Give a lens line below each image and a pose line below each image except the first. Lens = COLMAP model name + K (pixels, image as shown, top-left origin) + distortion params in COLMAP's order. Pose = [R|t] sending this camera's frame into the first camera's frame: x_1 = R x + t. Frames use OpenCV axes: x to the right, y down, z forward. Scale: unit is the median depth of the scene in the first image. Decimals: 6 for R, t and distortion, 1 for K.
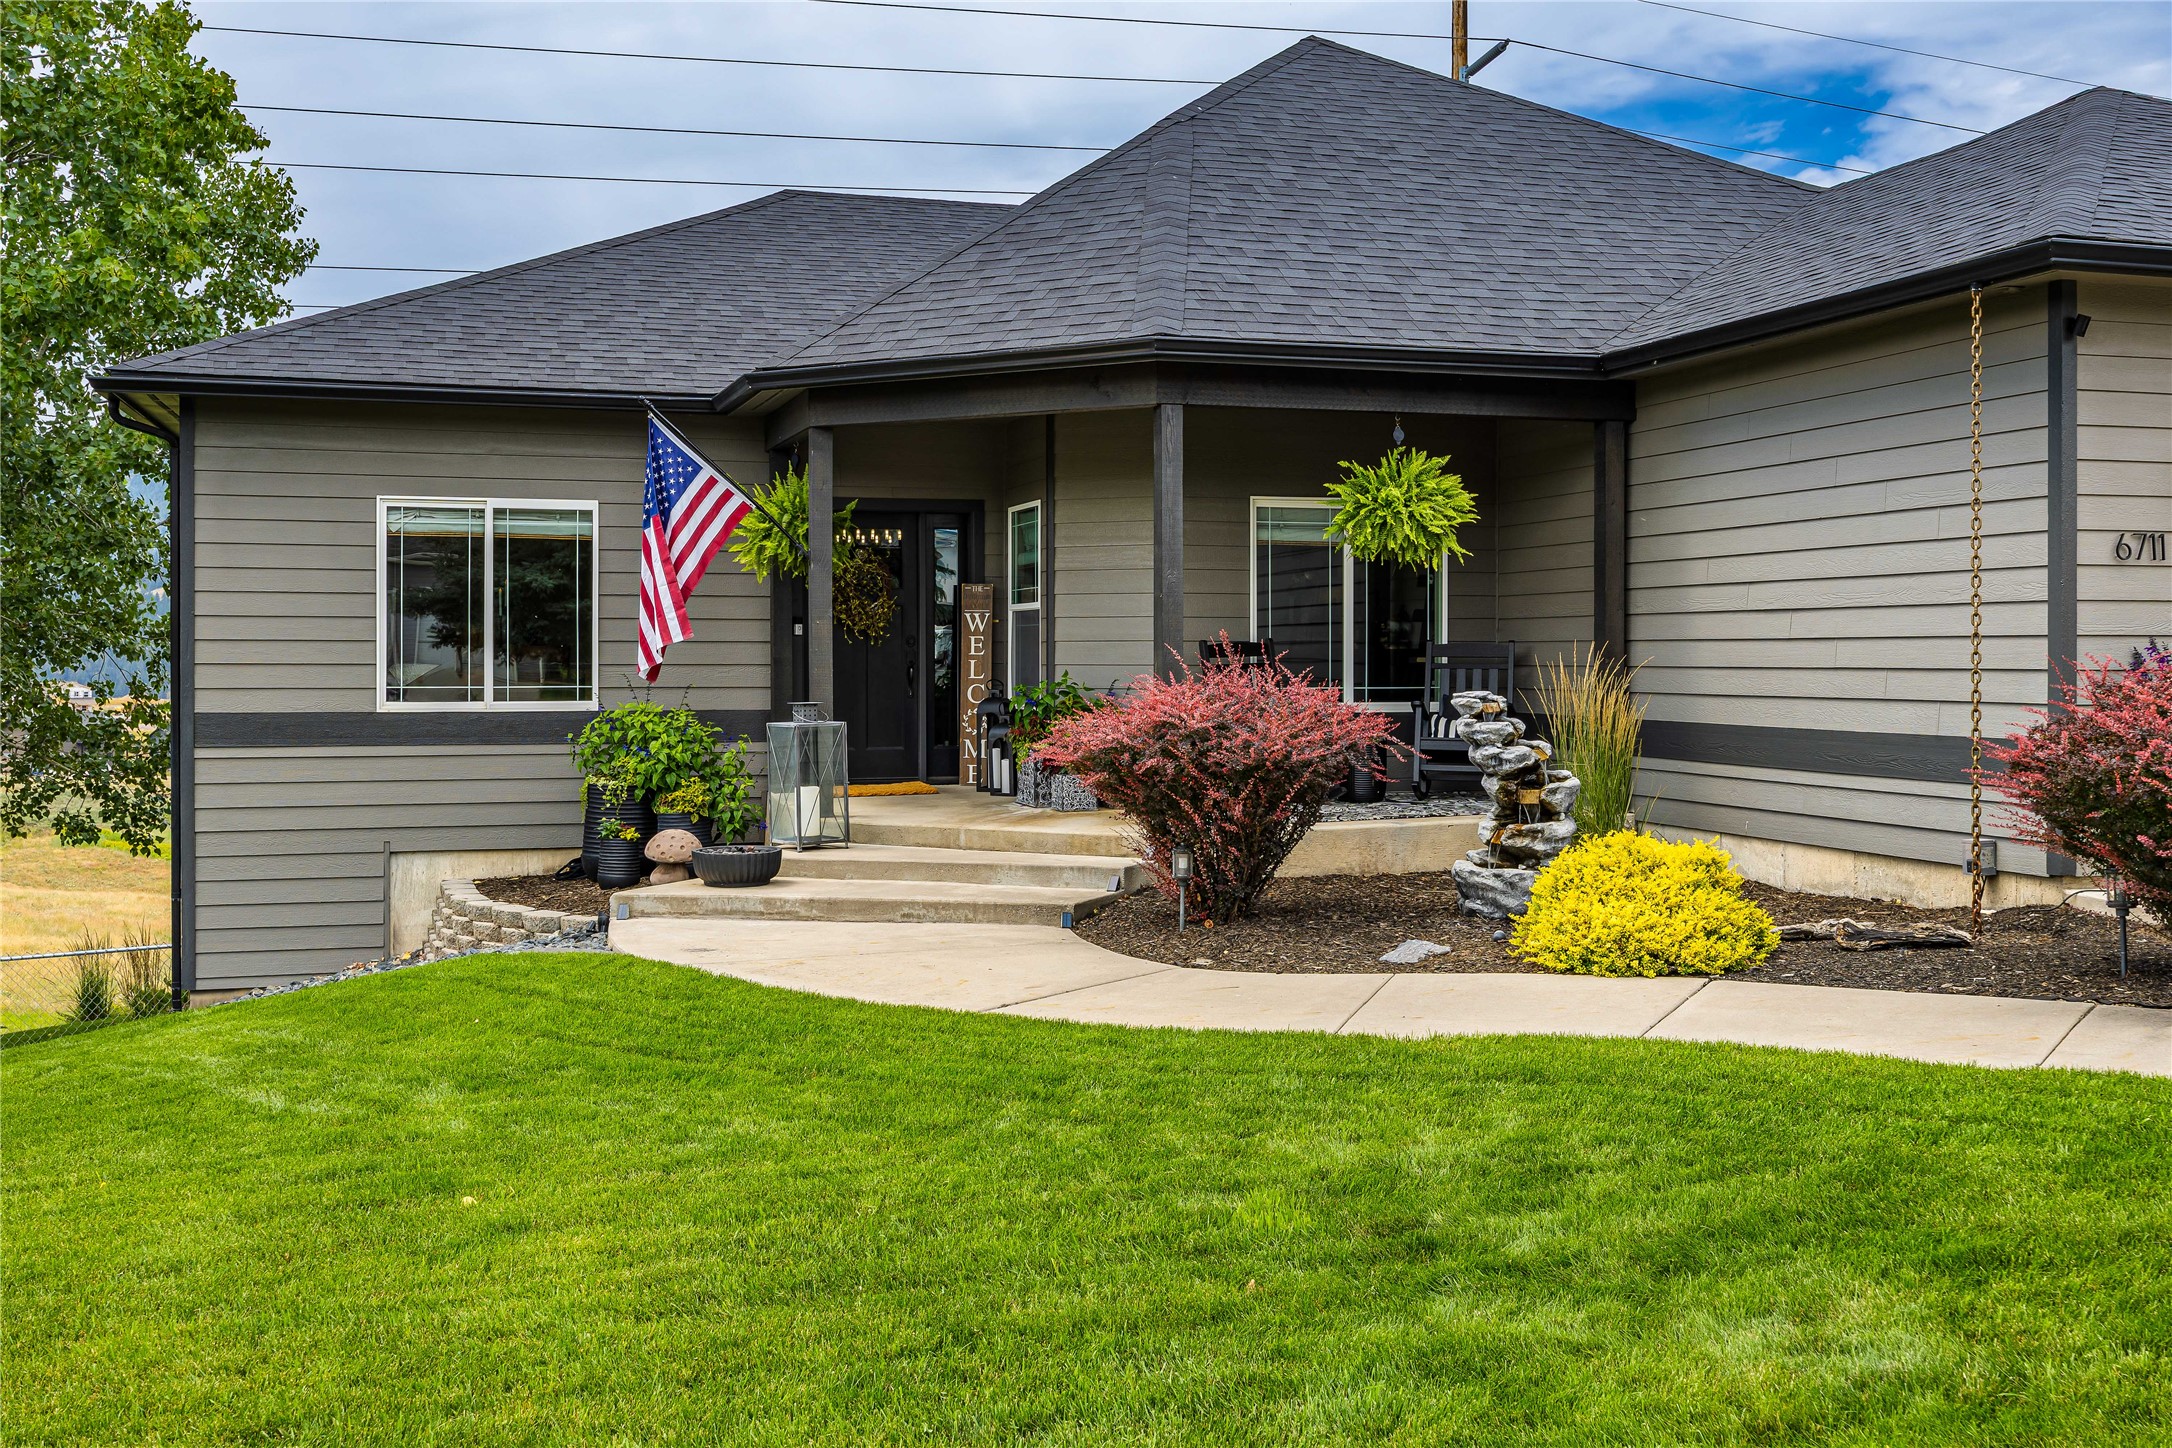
lens RADIAL K [[2113.3, 0, 1081.0], [0, 2113.3, 638.8], [0, 0, 1]] dist [-0.003497, -0.002124]
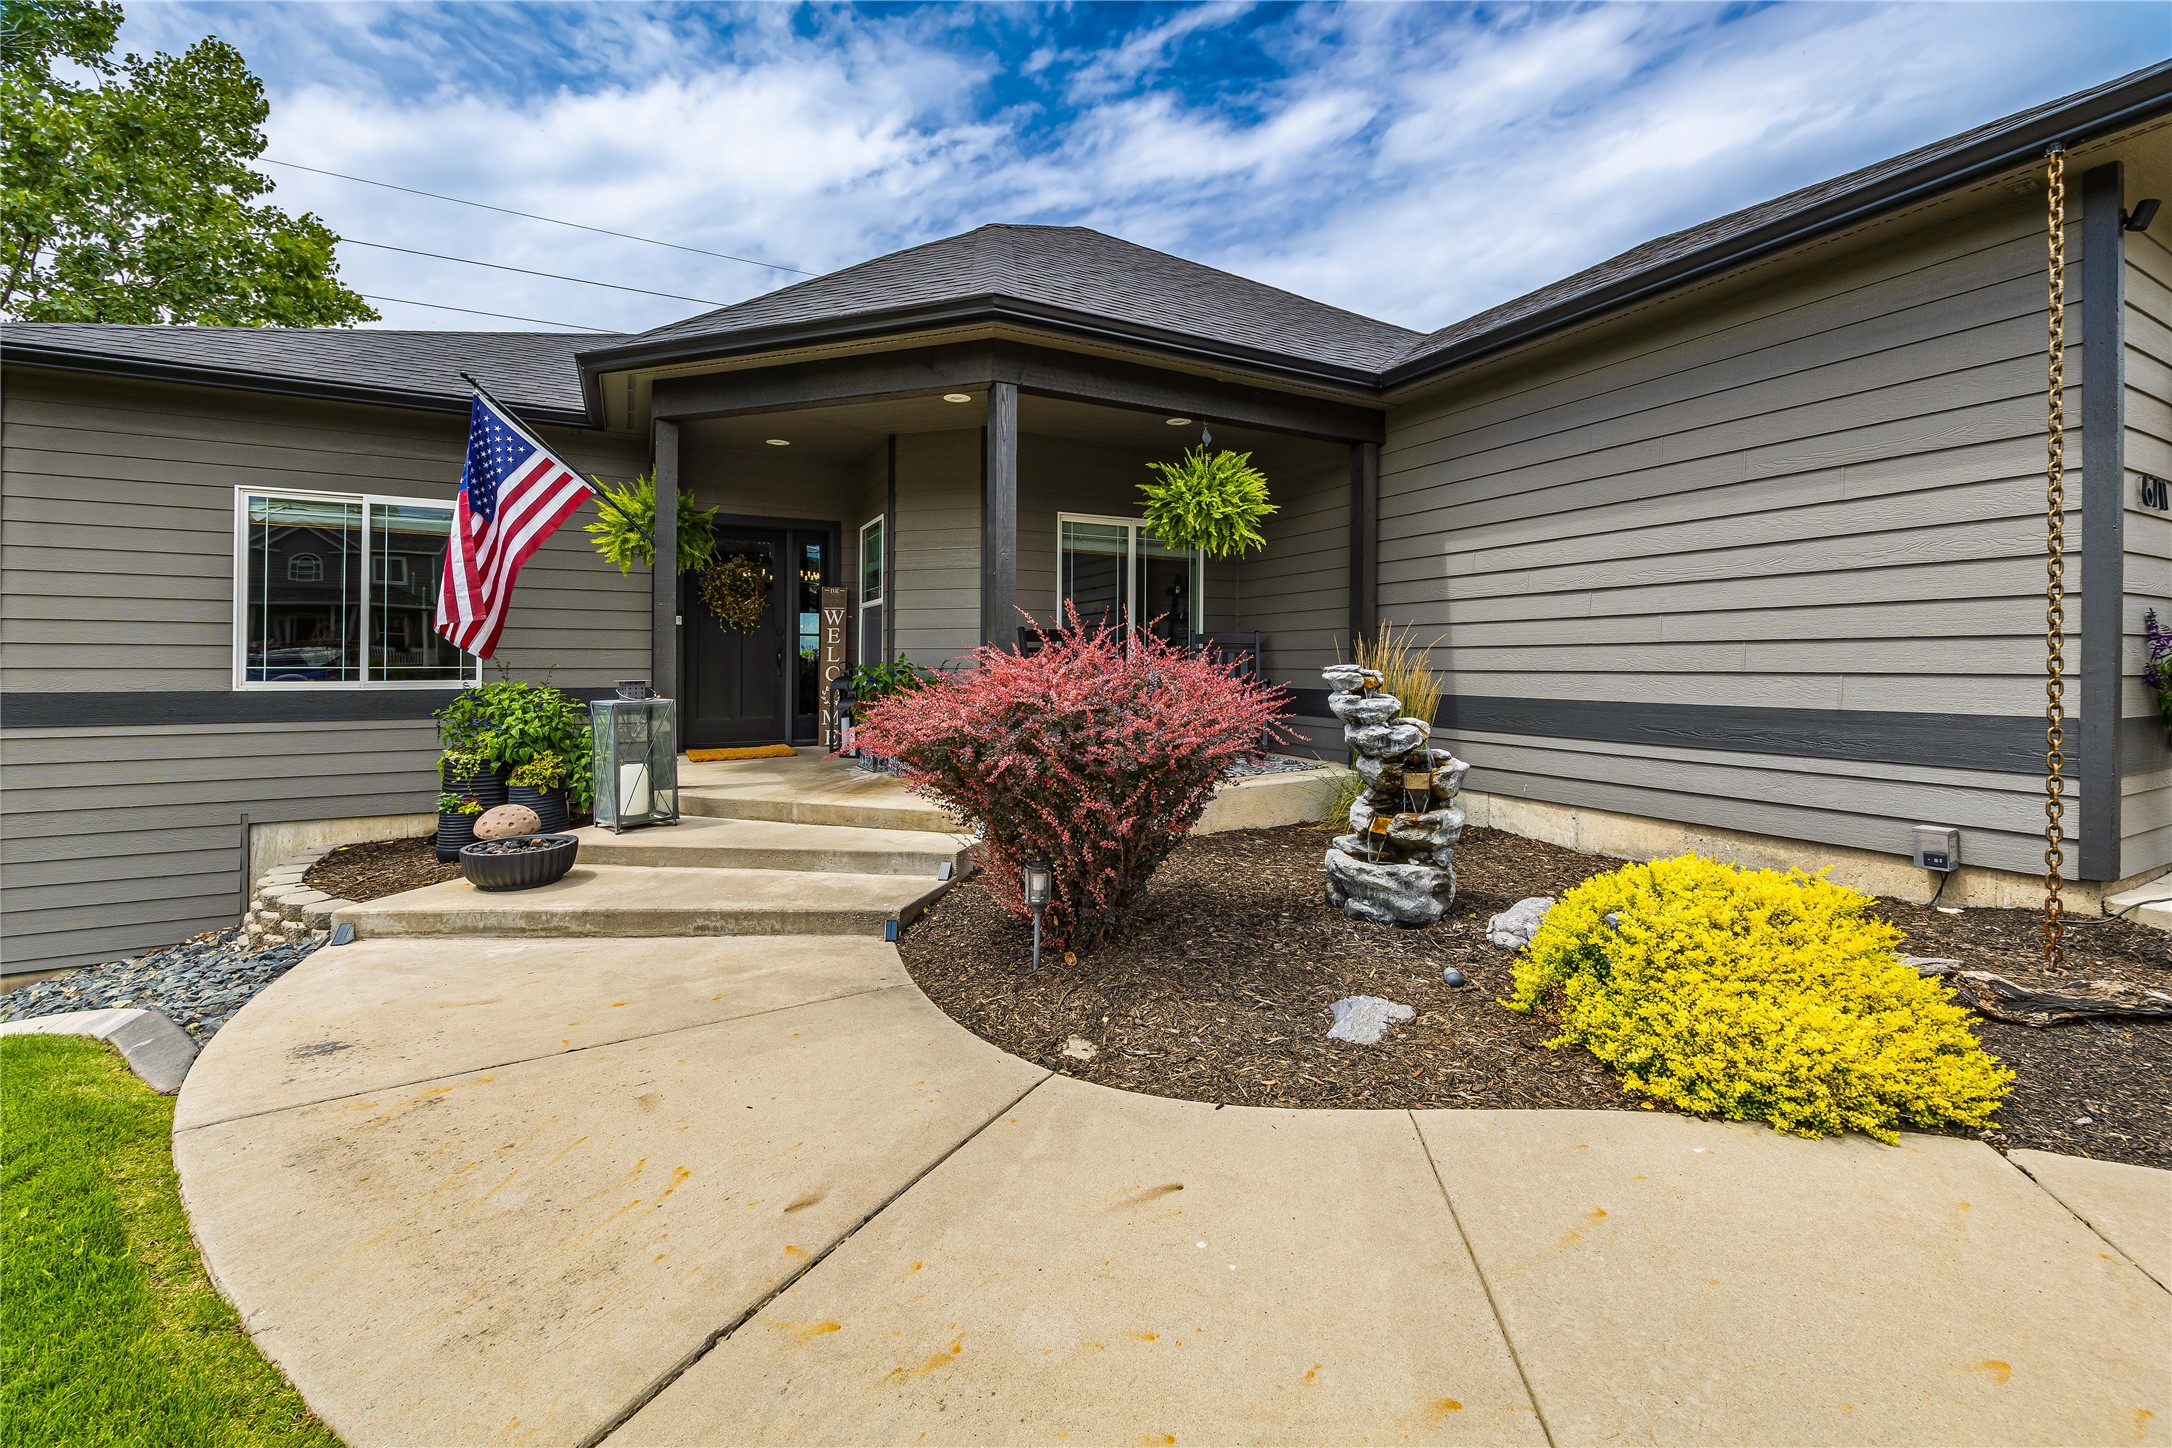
lens RADIAL K [[871.0, 0, 1084.0], [0, 871.0, 646.7], [0, 0, 1]] dist [0.002406, -0.001048]
pose [[0.983732, 0.004073, 0.179595, 0.005093], [-0.002136, 0.999937, -0.010980, 0.017169], [-0.179628, 0.010417, 0.983679, 0.518607]]
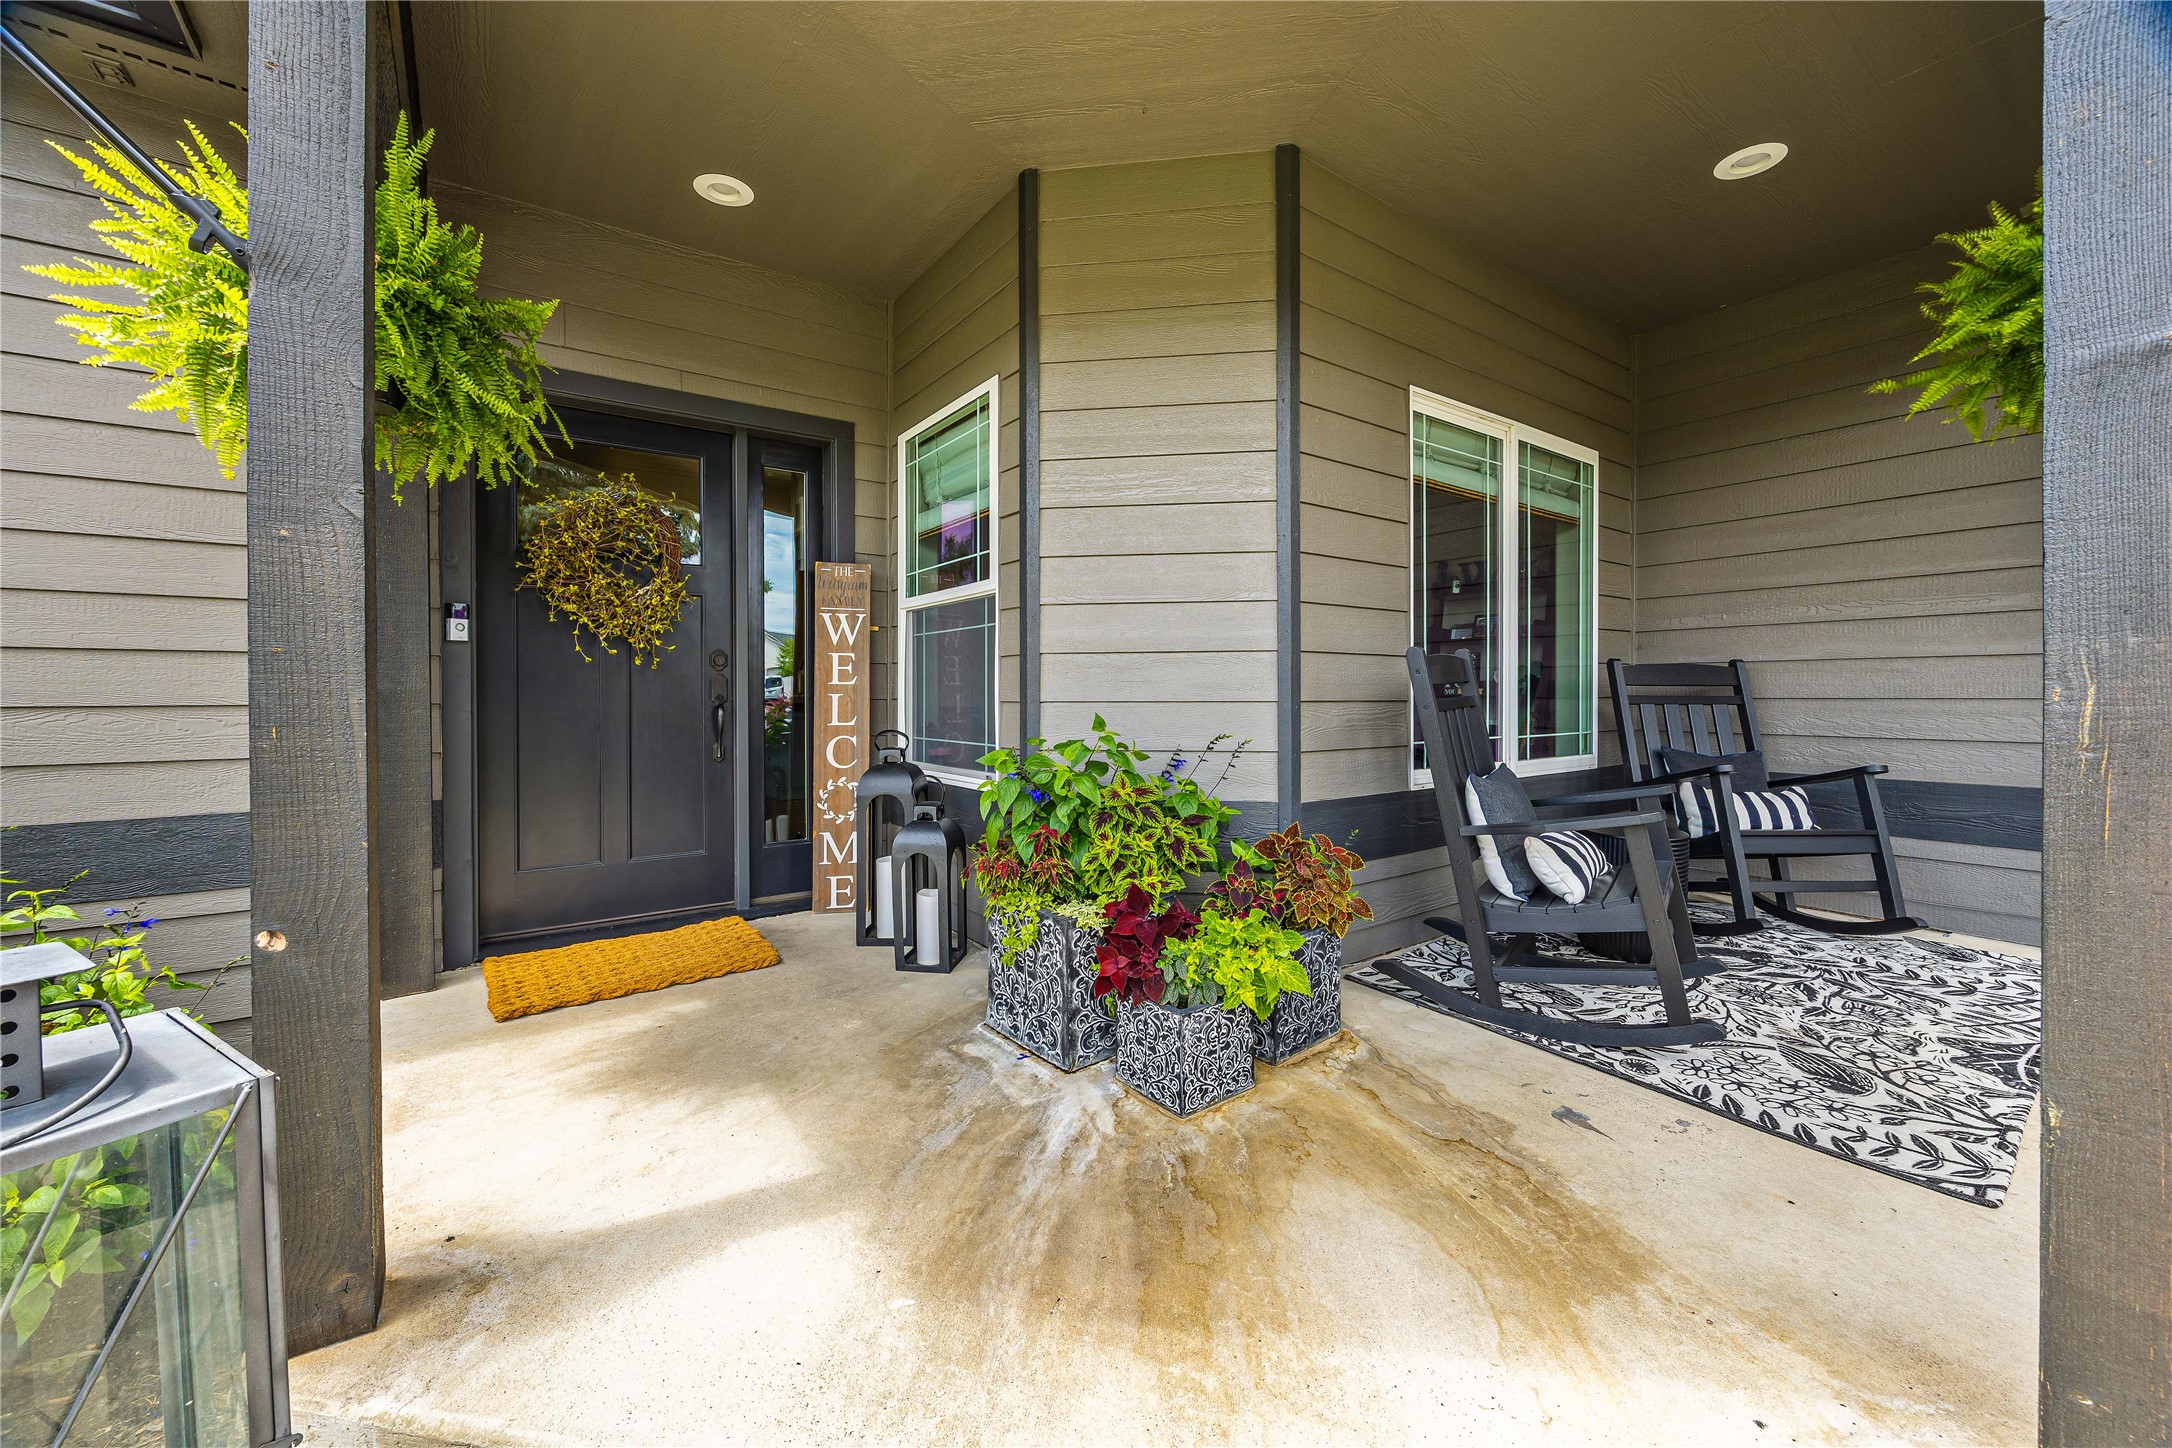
lens RADIAL K [[849.4, 0, 1091.6], [0, 849.4, 692.7], [0, 0, 1]] dist [0.001102, -0.000065]
pose [[0.946221, -0.002093, 0.323514, -0.067792], [-0.000132, 0.999977, 0.006853, 0.009115], [-0.323521, -0.006527, 0.946198, 0.853925]]
